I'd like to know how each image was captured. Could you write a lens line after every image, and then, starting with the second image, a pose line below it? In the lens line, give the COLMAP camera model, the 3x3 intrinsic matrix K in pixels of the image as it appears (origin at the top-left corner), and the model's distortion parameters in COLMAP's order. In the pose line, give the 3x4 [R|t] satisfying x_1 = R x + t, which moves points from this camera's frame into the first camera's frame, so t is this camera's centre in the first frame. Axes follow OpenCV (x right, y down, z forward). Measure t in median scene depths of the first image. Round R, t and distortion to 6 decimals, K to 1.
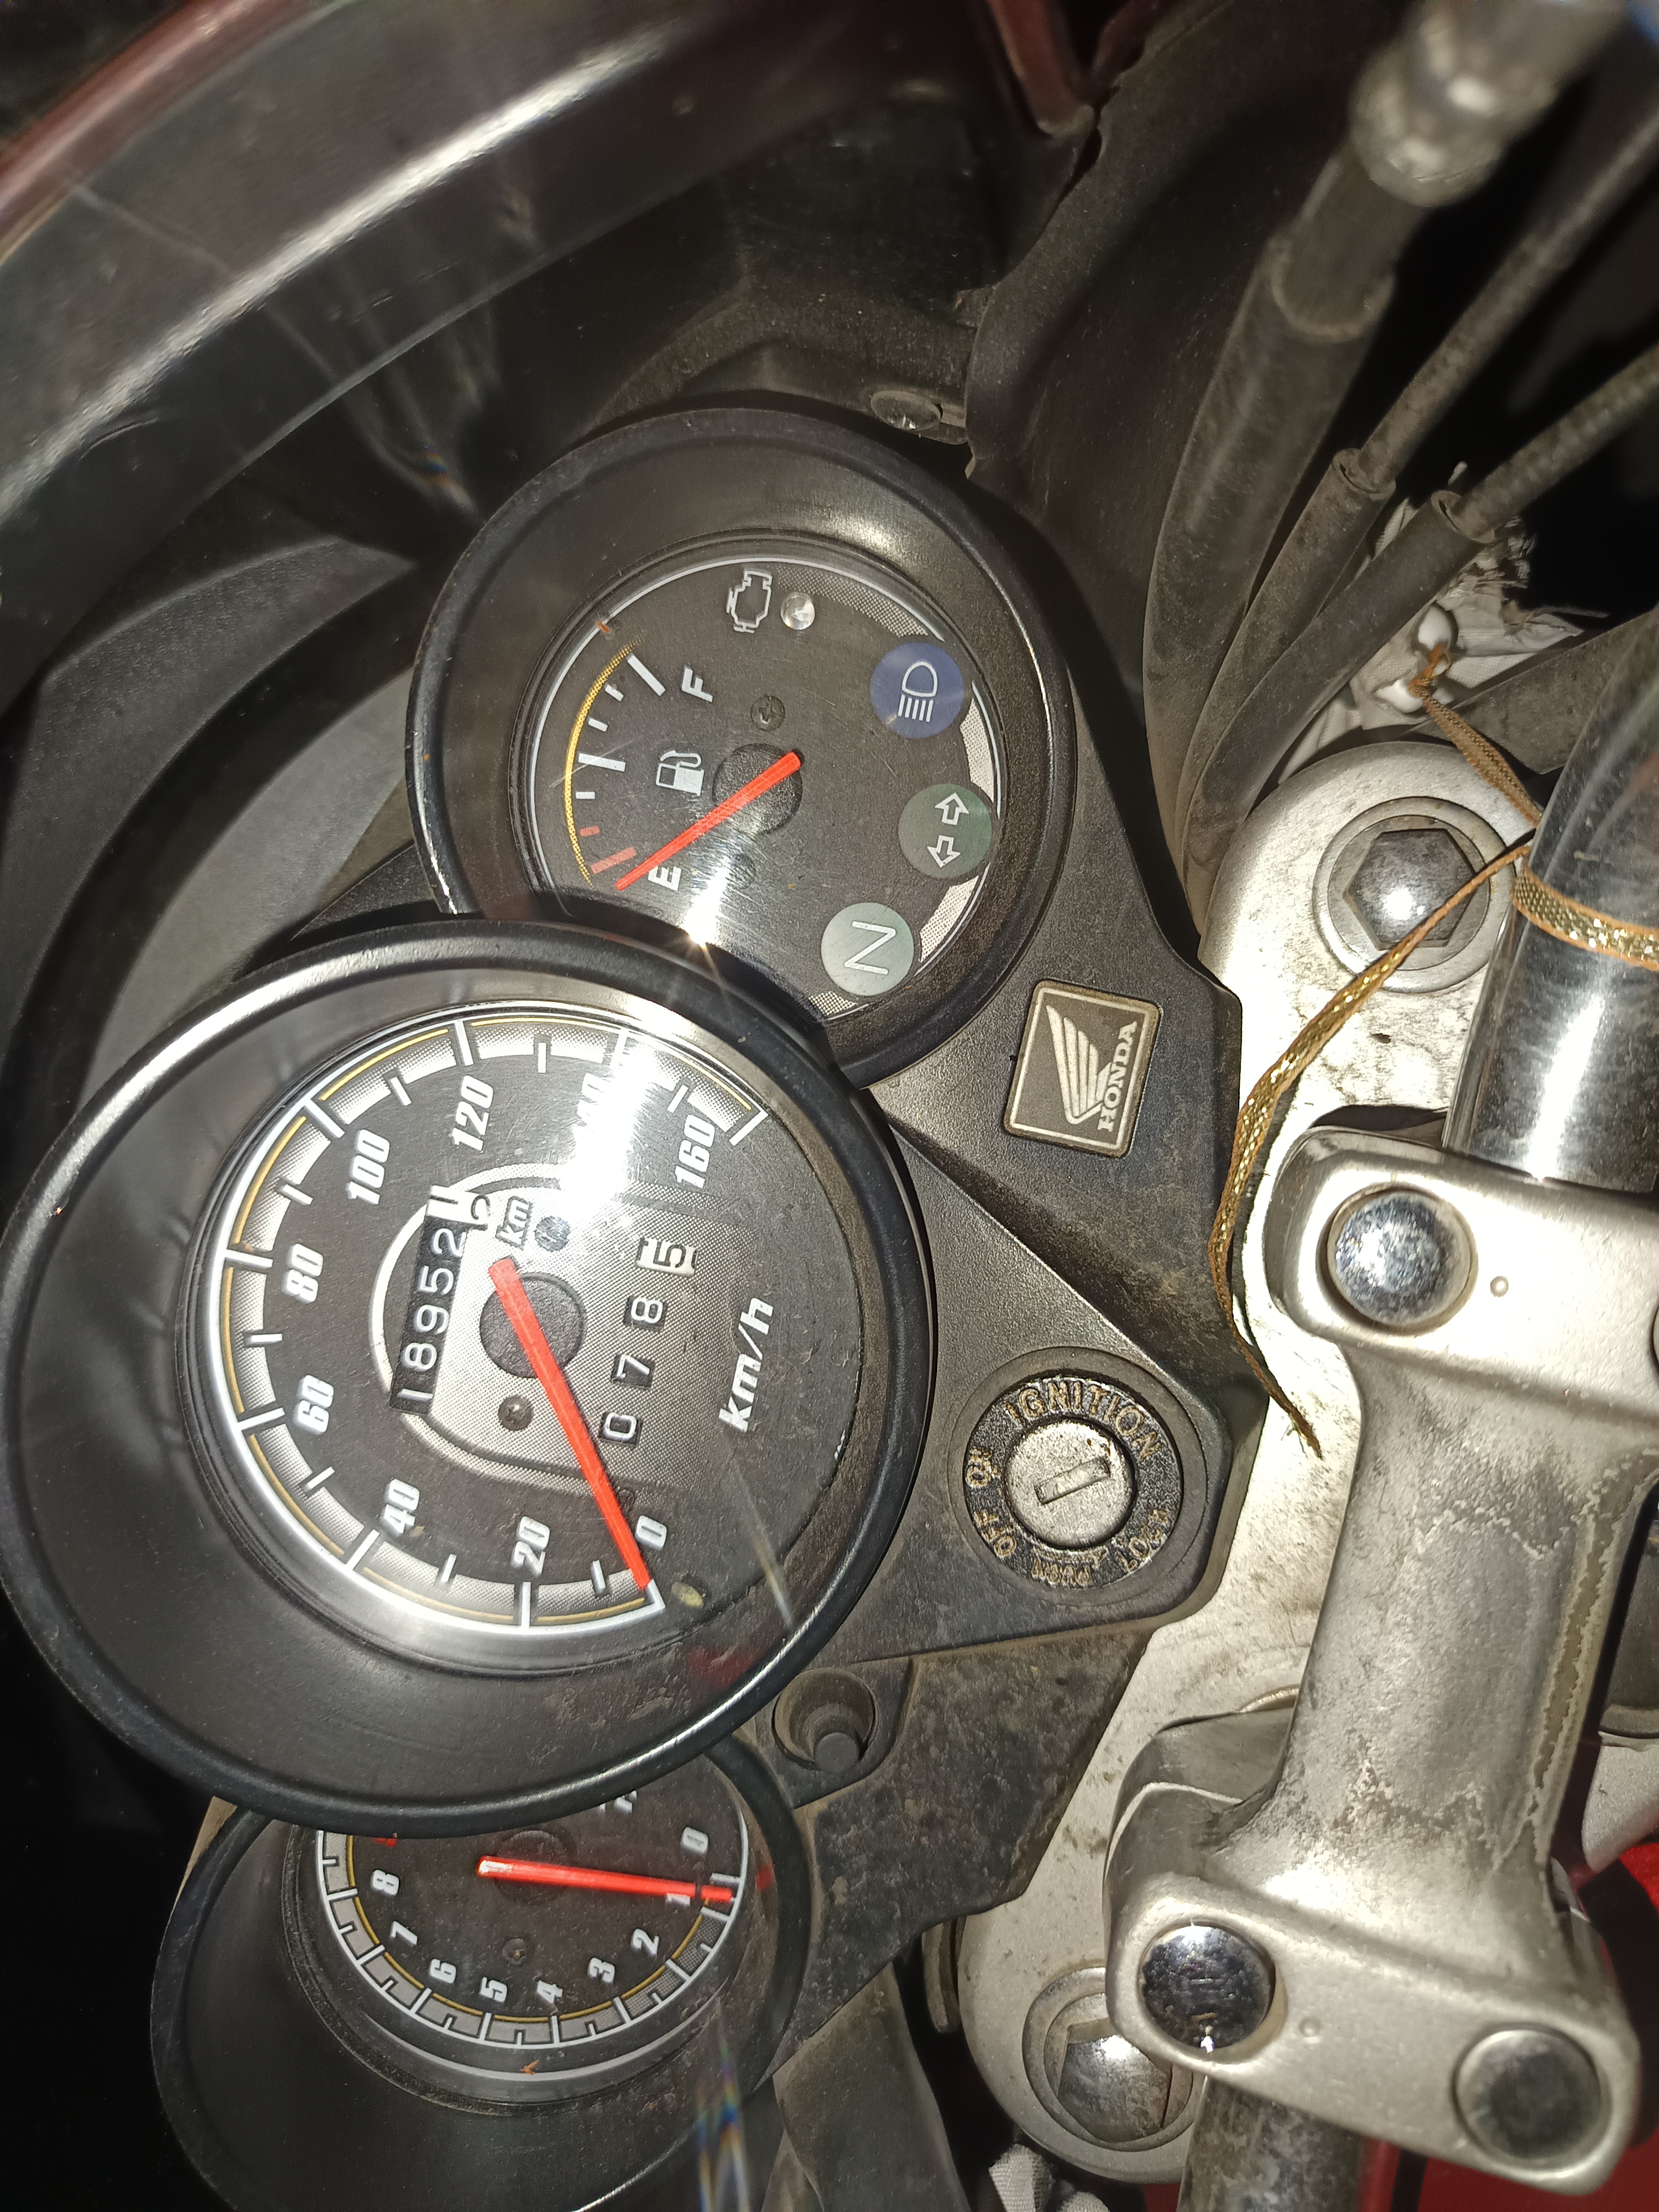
lens RADIAL K [[1578.1, 0, 832.6], [0, 1578.1, 1118.8], [0, 0, 1]] dist [0.004107, -0.053337]
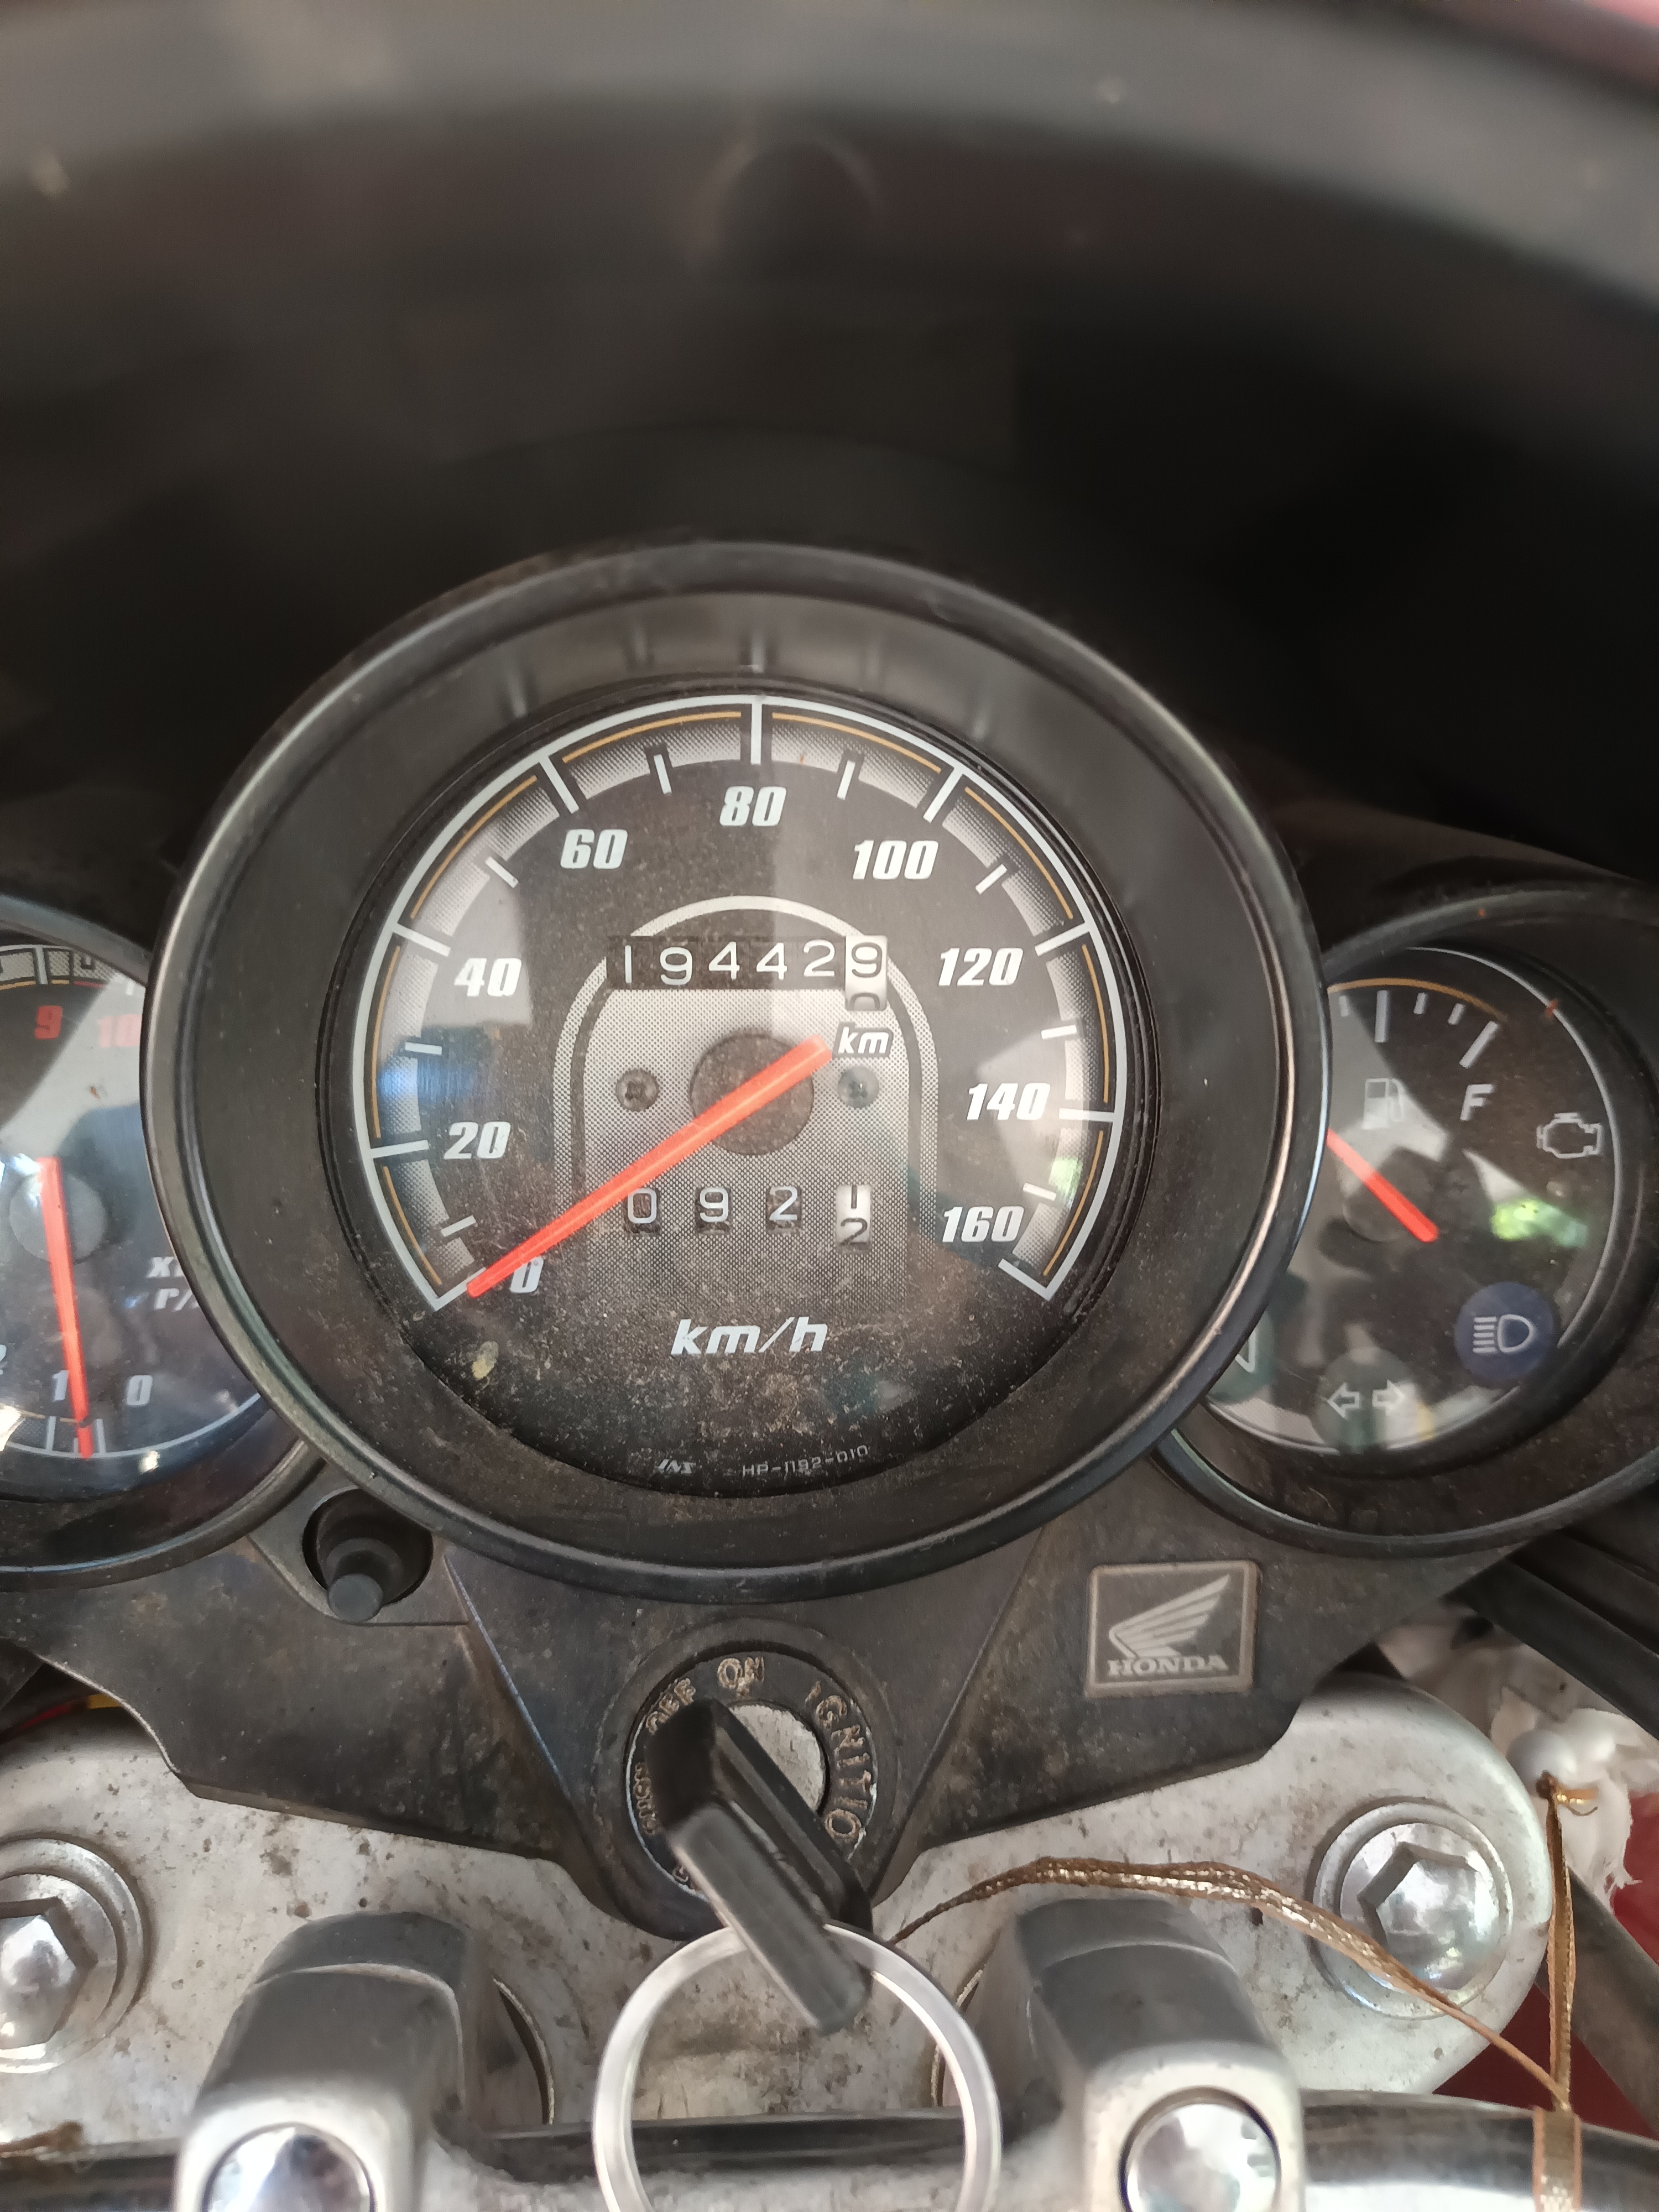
lens RADIAL K [[1587.7, 0, 829.5], [0, 1587.7, 1106.0], [0, 0, 1]] dist [-0.029733, -0.003682]
pose [[0.210792, 0.968781, 0.130498, -0.280783], [-0.966131, 0.226797, -0.123098, 0.193745], [-0.148852, -0.100130, 0.983777, 0.169974]]
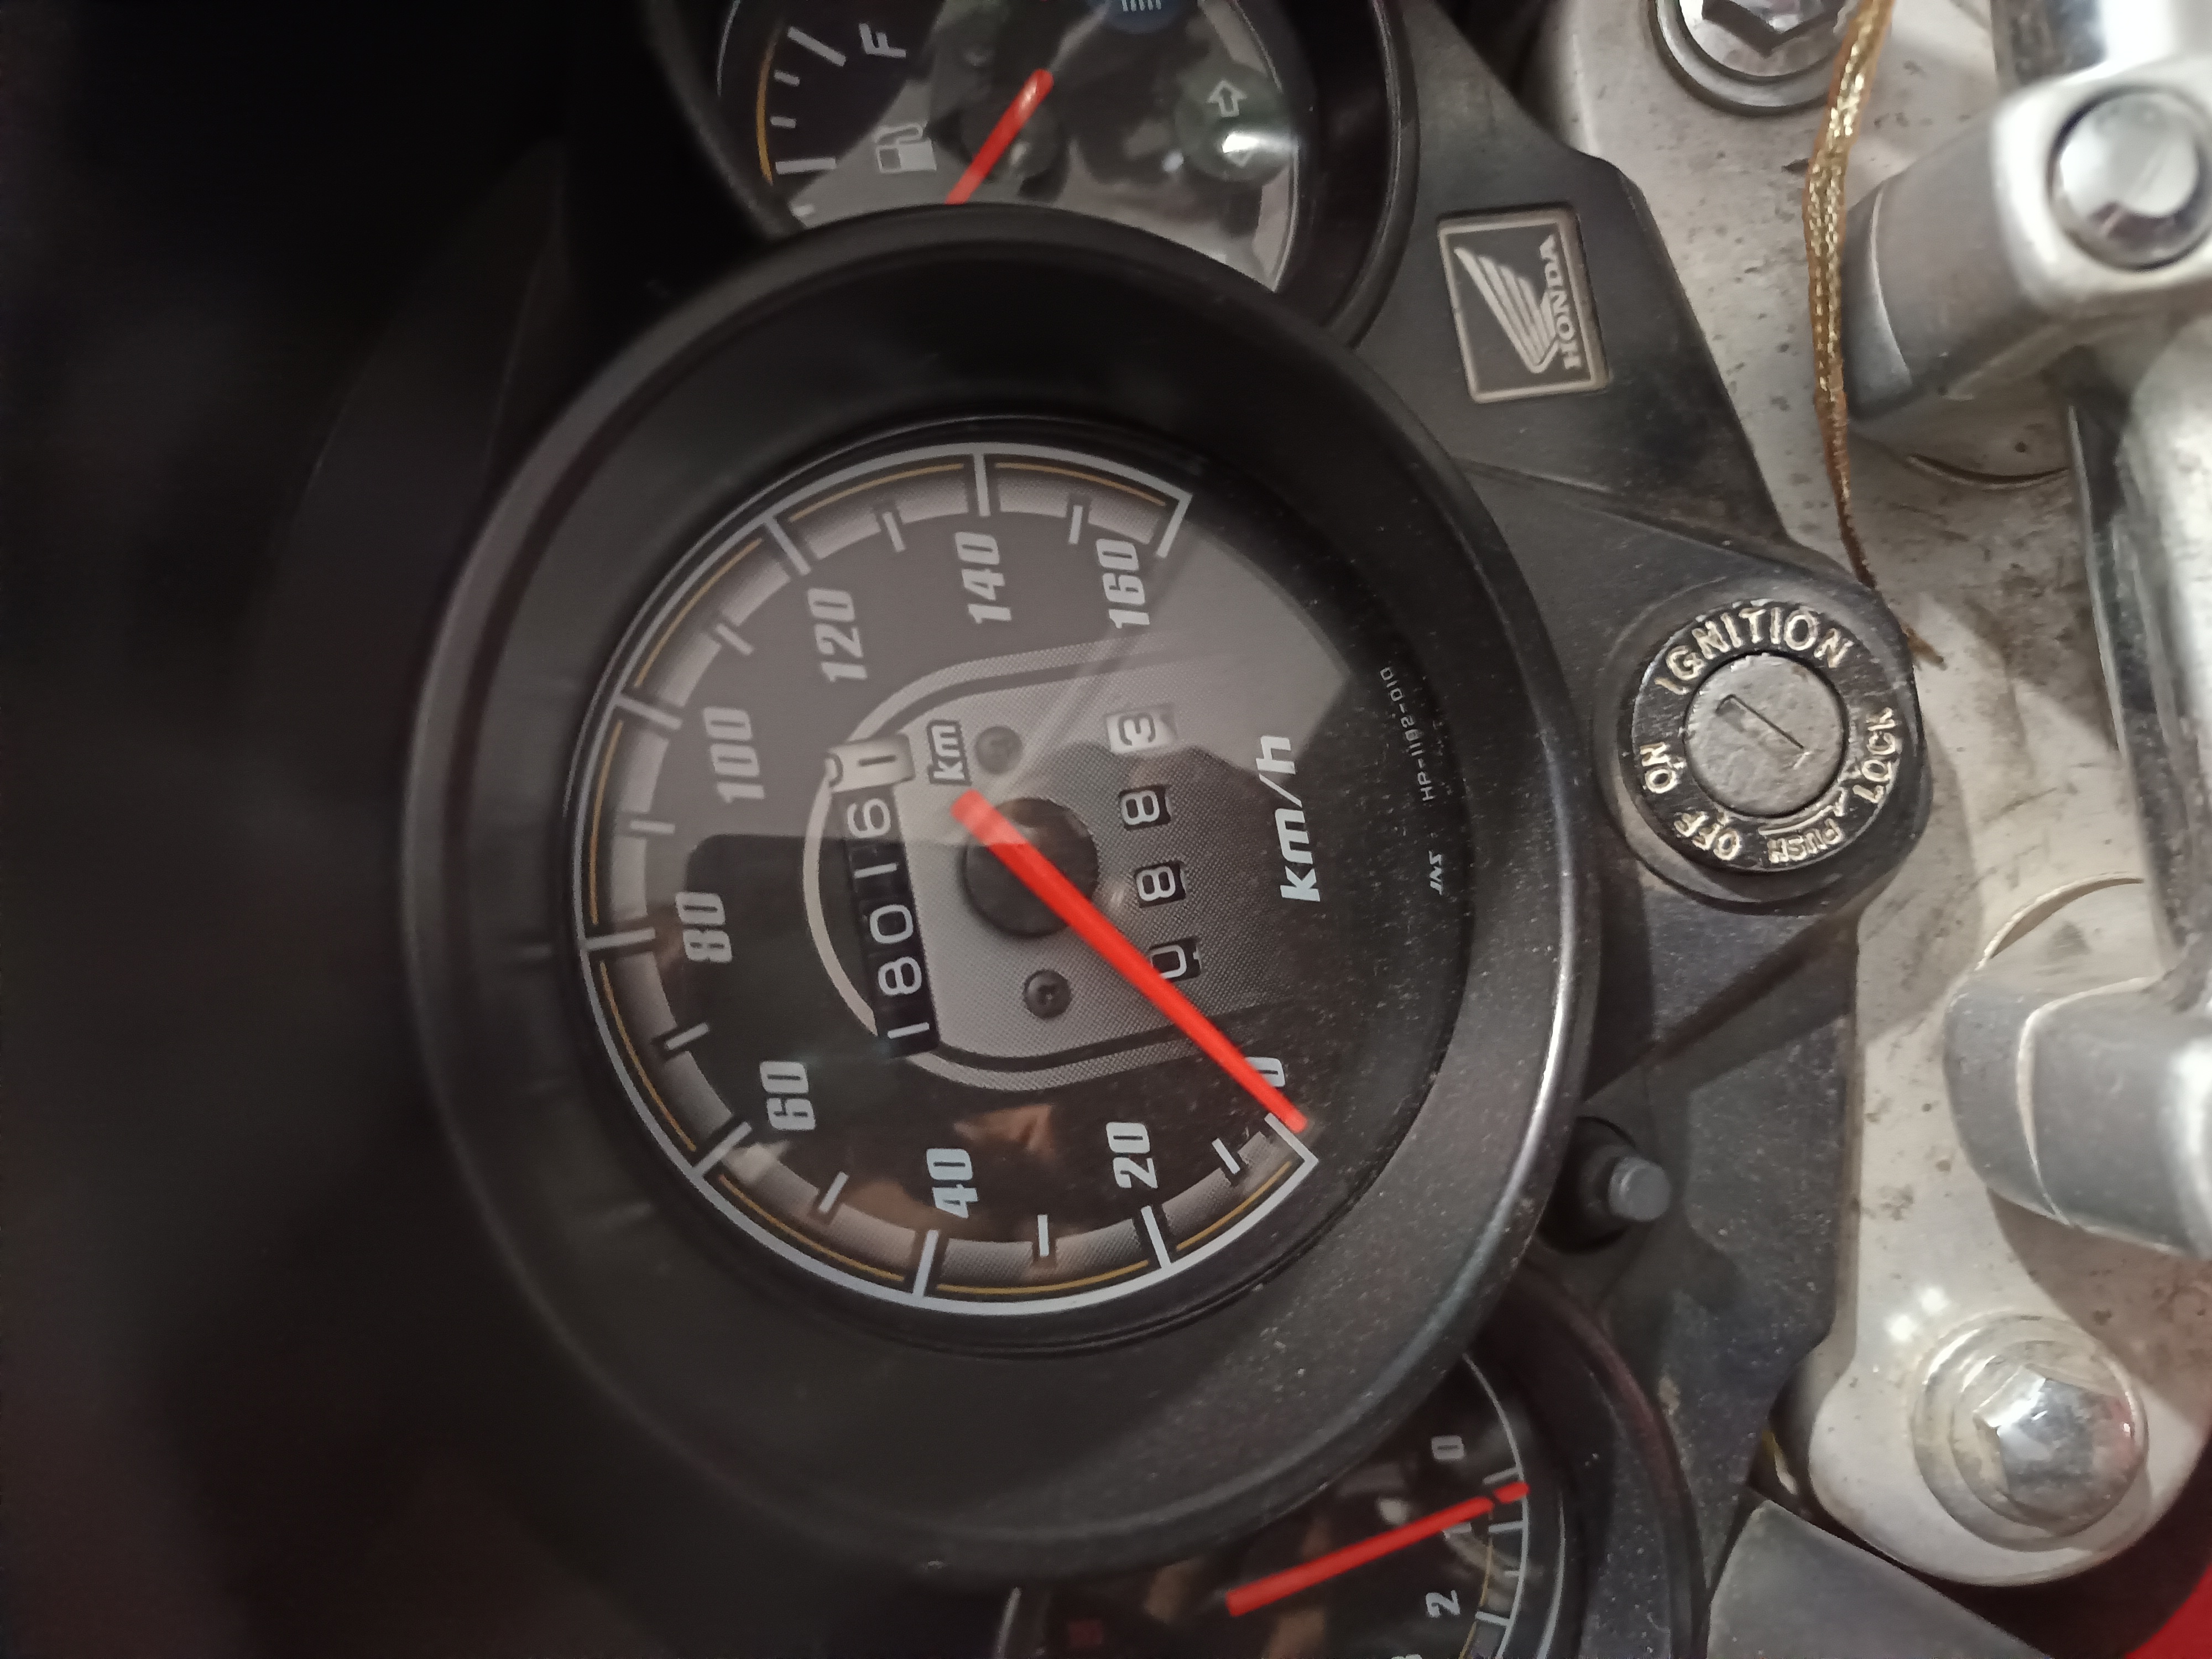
lens RADIAL K [[1587.7, 0, 1102.4], [0, 1587.7, 826.6], [0, 0, 1]] dist [-0.029733, -0.003682]
pose [[0.897741, -0.386908, 0.210624, -0.303928], [0.401761, 0.915213, -0.031212, 0.149021], [-0.180690, 0.112640, 0.977069, 0.265858]]
